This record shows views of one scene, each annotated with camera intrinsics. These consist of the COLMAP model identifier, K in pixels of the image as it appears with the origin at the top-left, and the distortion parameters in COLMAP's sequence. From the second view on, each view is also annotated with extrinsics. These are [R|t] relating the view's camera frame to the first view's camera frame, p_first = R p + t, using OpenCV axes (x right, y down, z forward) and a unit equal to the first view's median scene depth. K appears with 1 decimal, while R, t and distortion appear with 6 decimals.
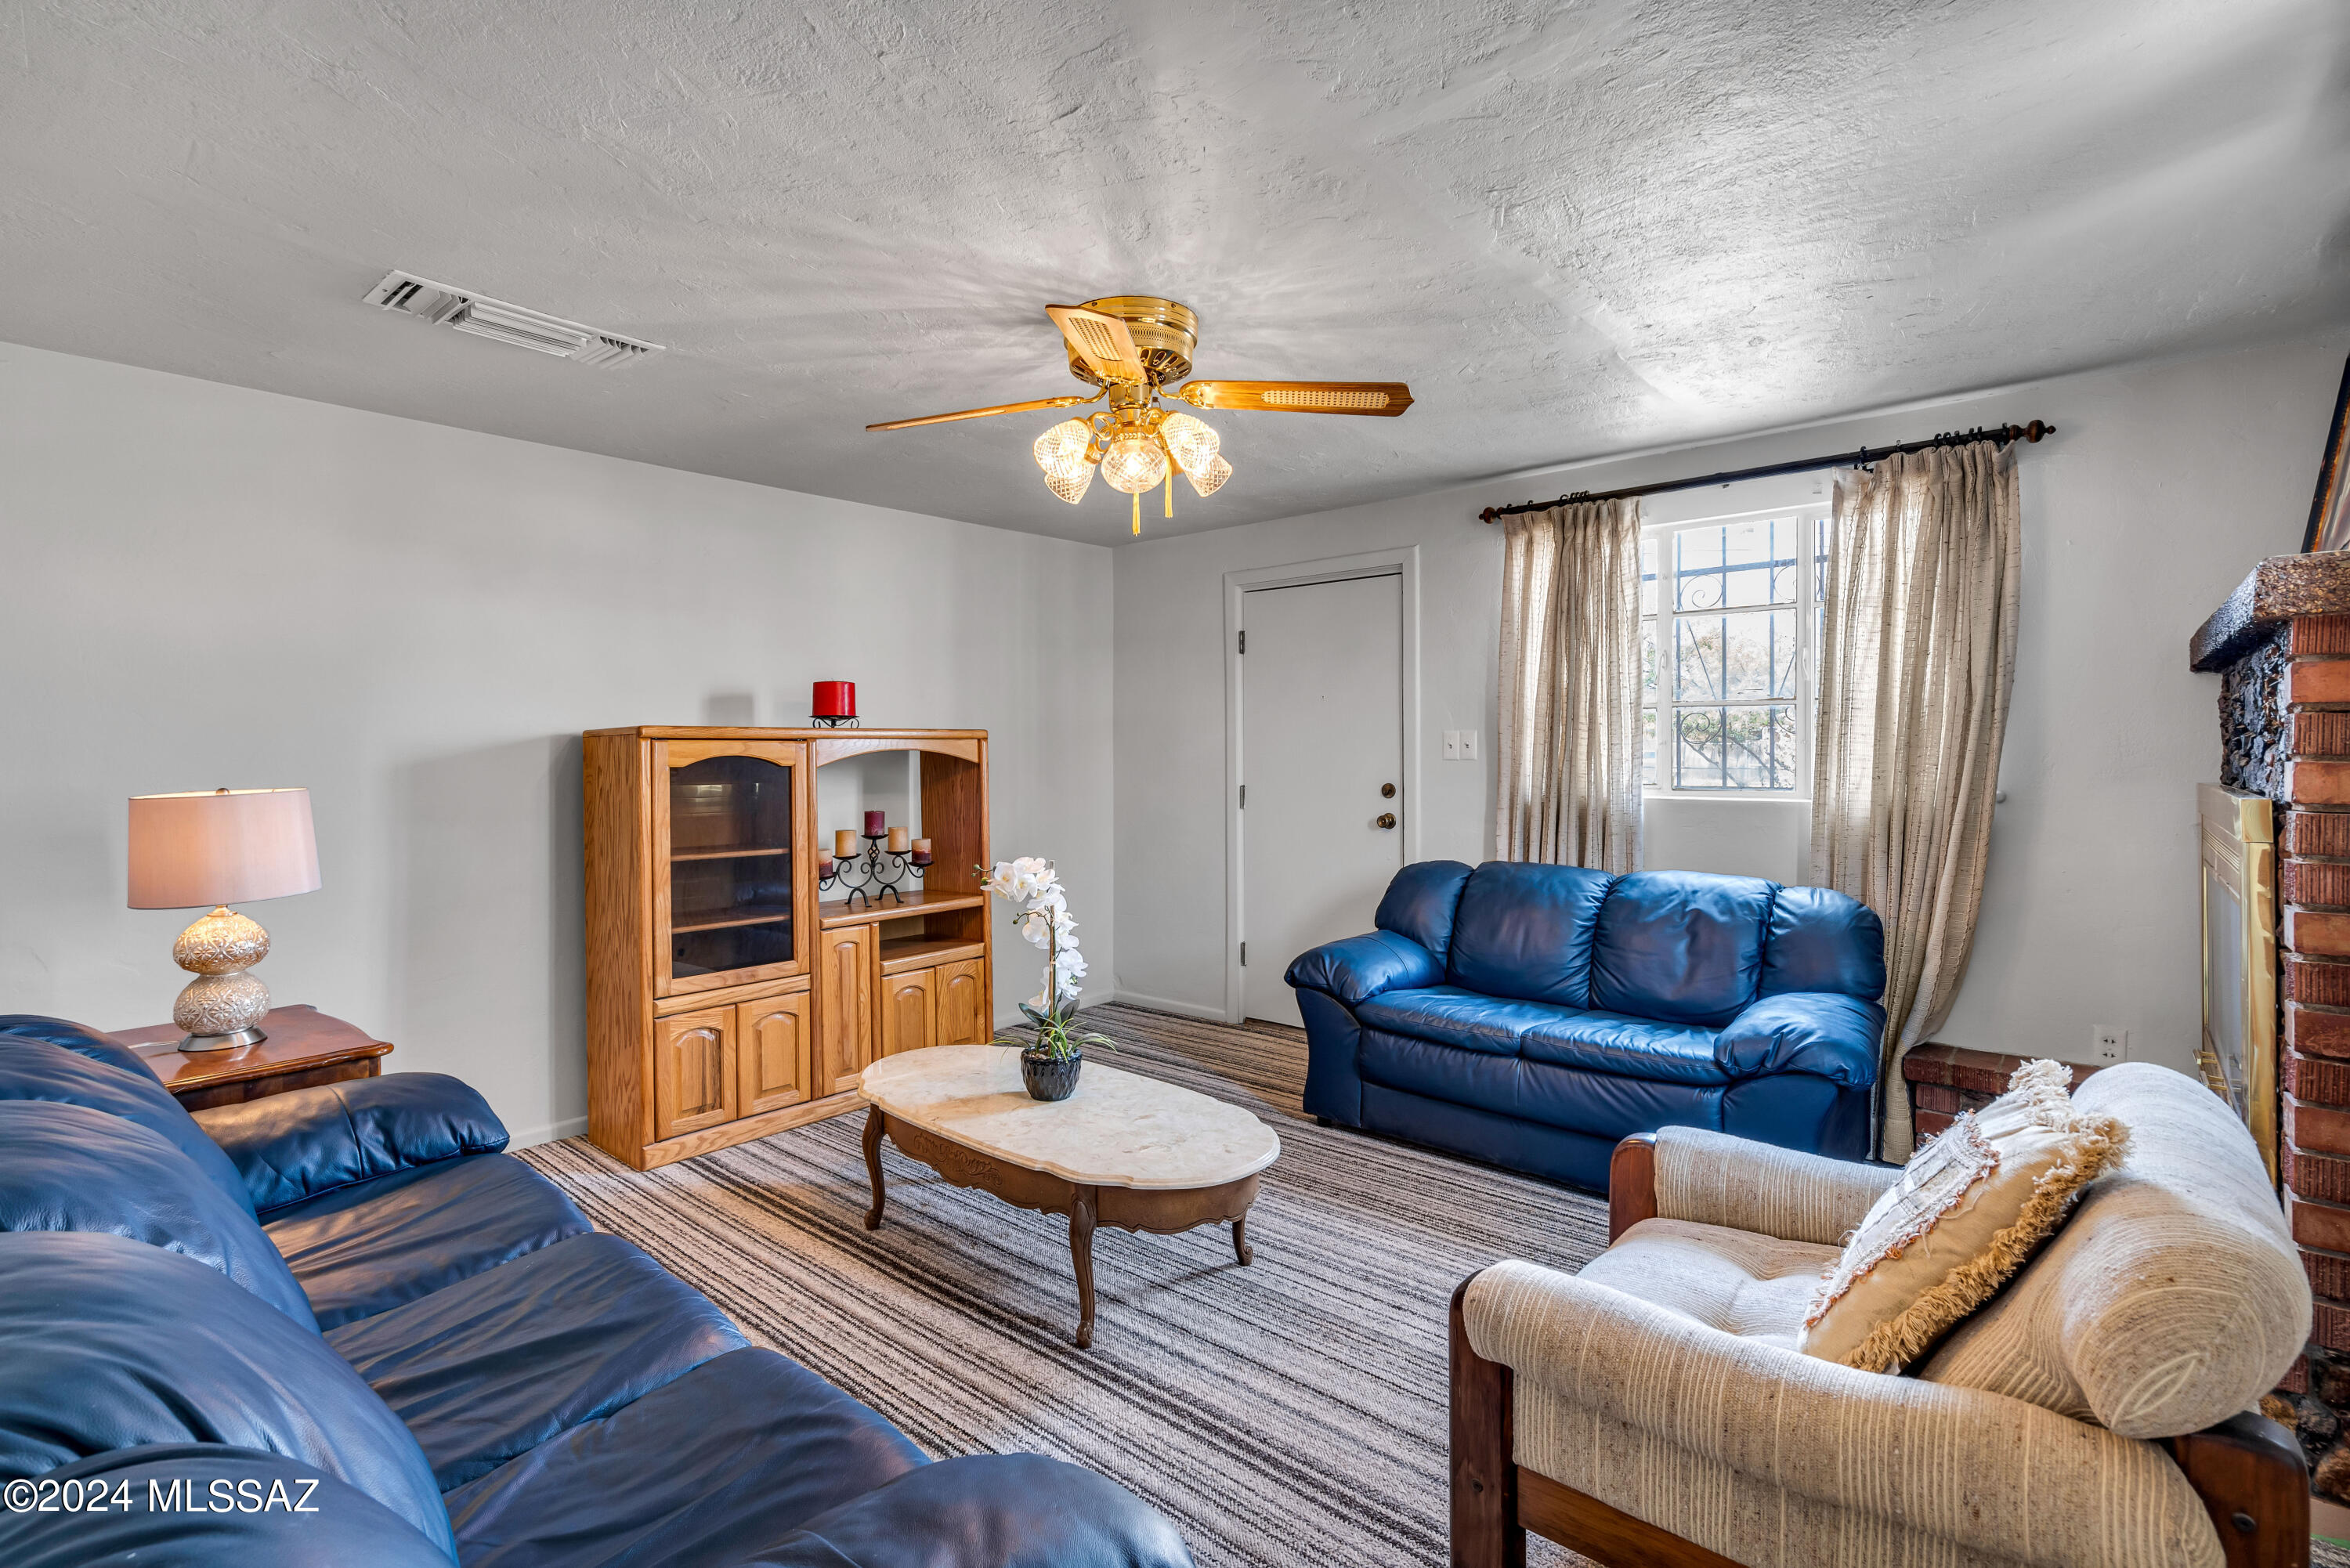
lens RADIAL K [[1107.2, 0, 1134.4], [0, 1107.2, 748.0], [0, 0, 1]] dist [-0.013253, 0.000083]
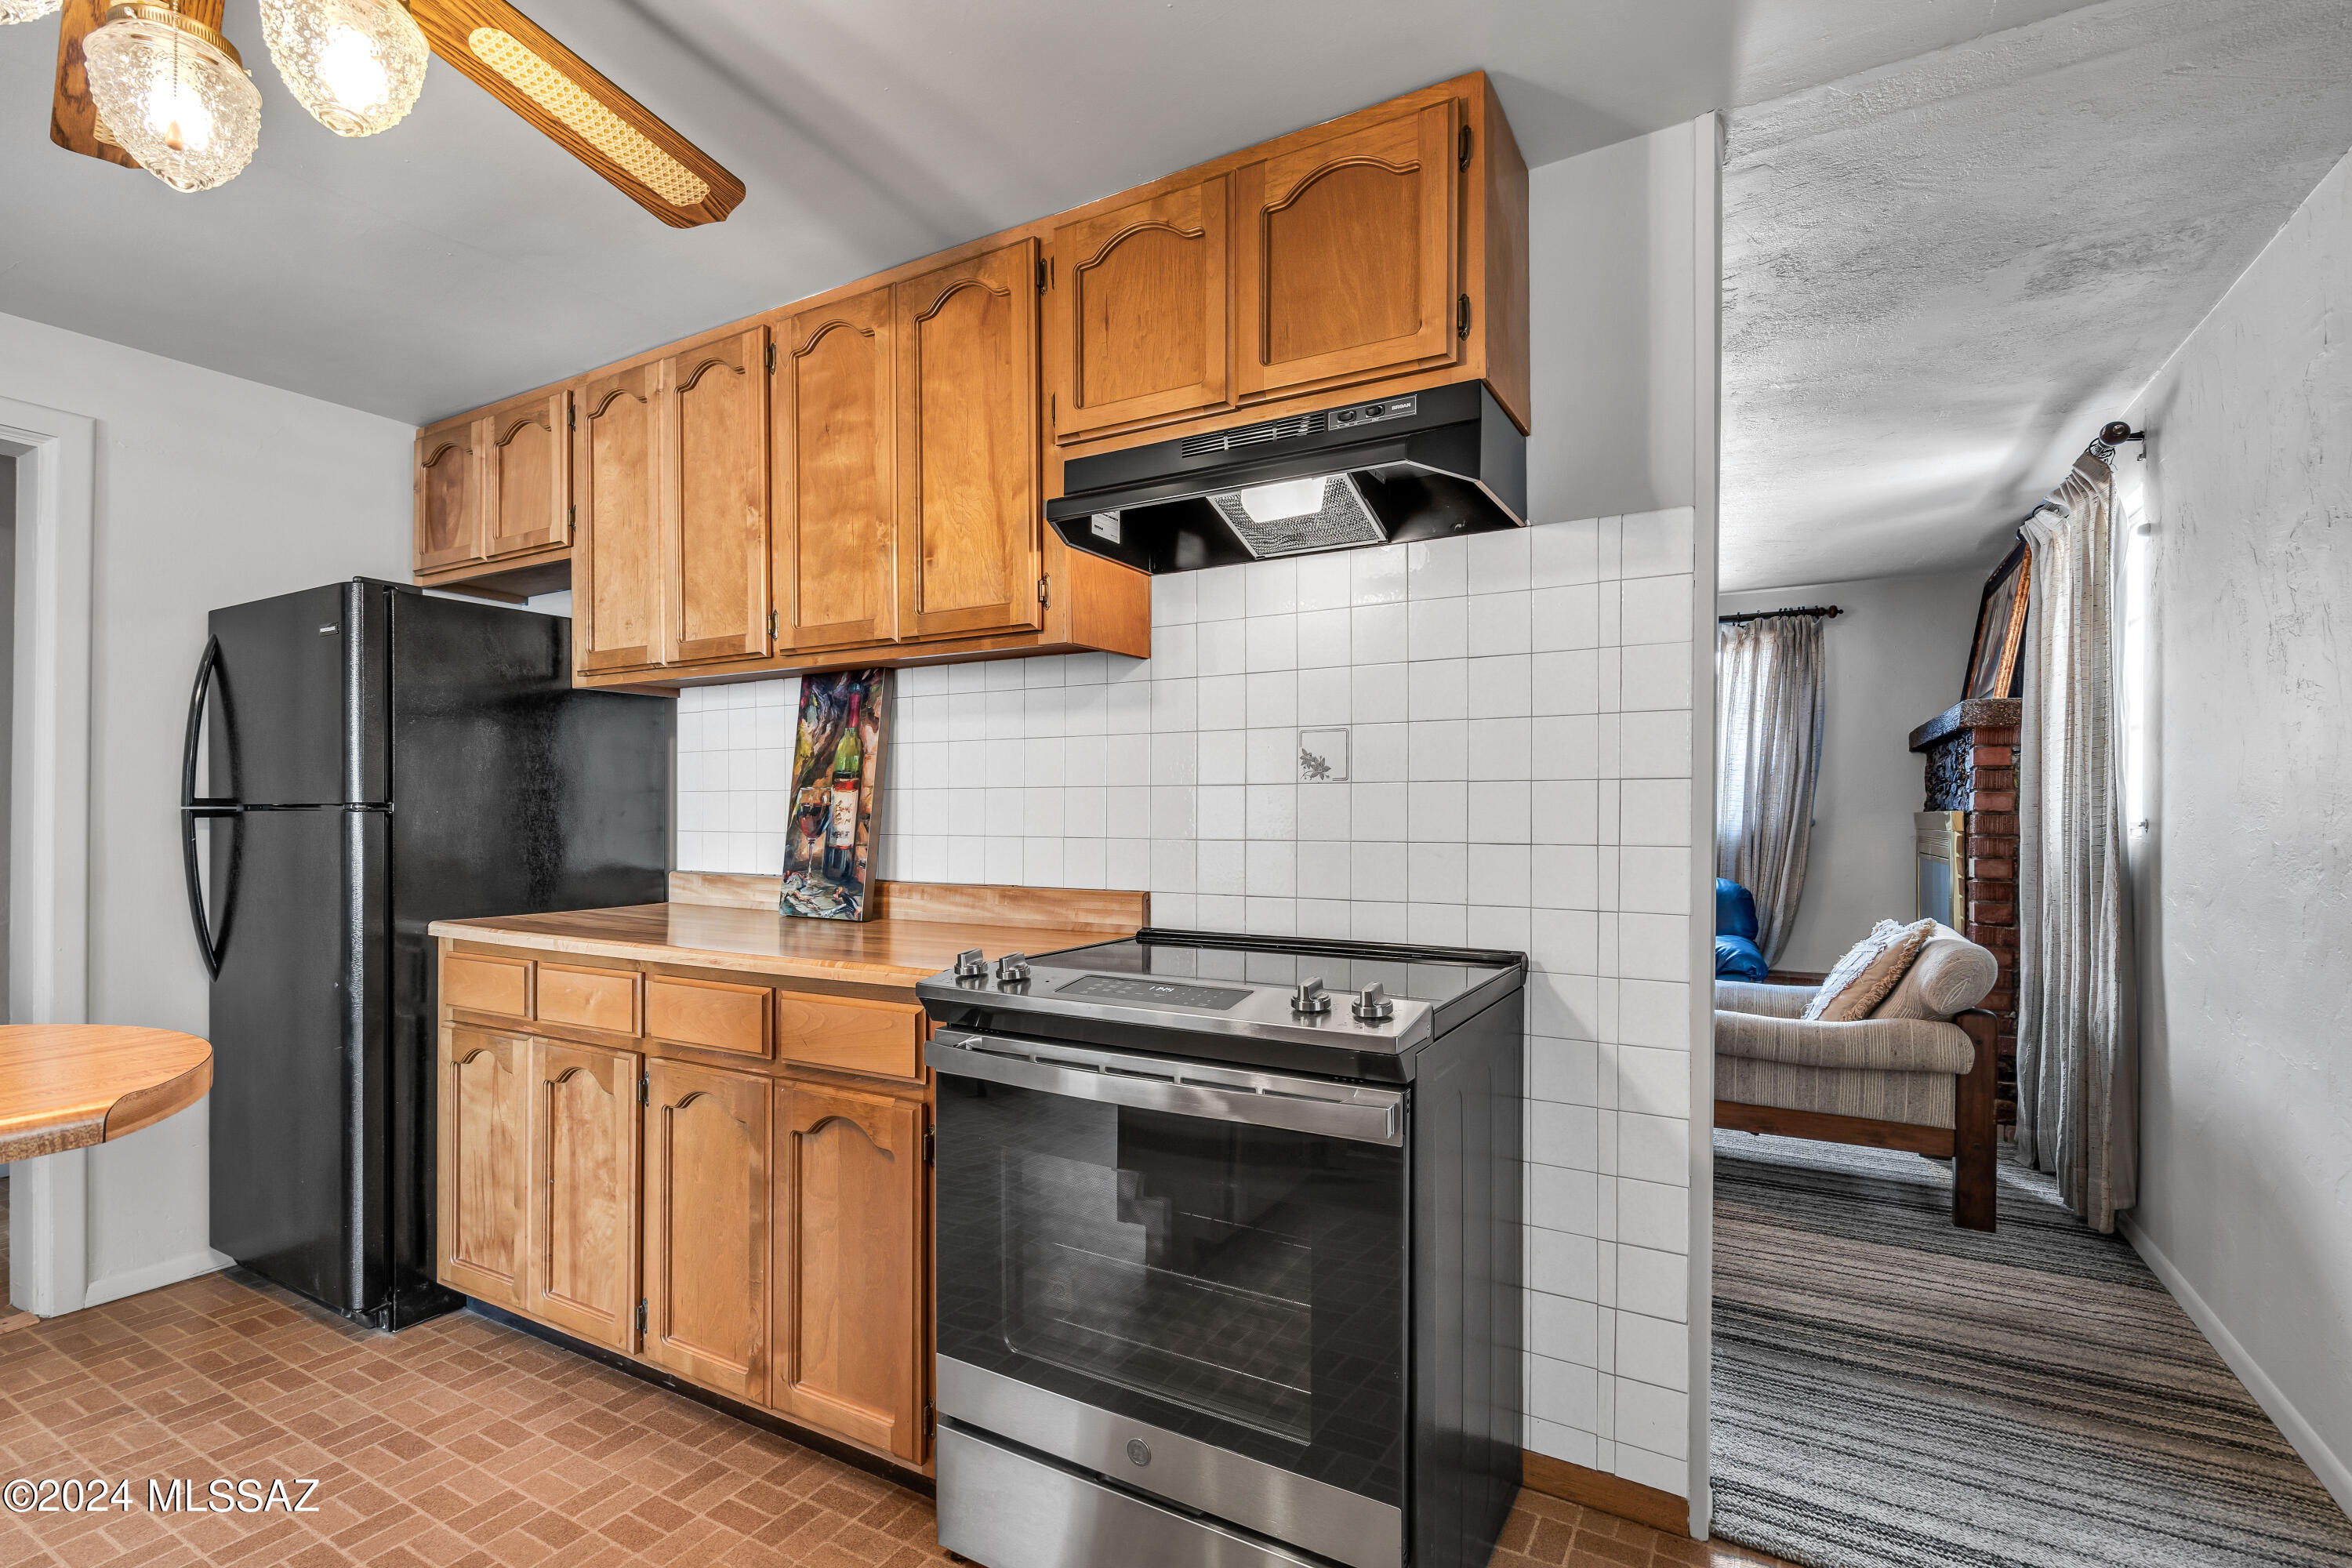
lens RADIAL K [[1108.3, 0, 1171.3], [0, 1108.3, 804.4], [0, 0, 1]] dist [-0.013253, 0.000083]
pose [[0.974421, 0.012630, 0.224375, -0.635297], [-0.010976, 0.999903, -0.008621, 0.046048], [-0.224462, 0.005938, 0.974465, -0.502494]]
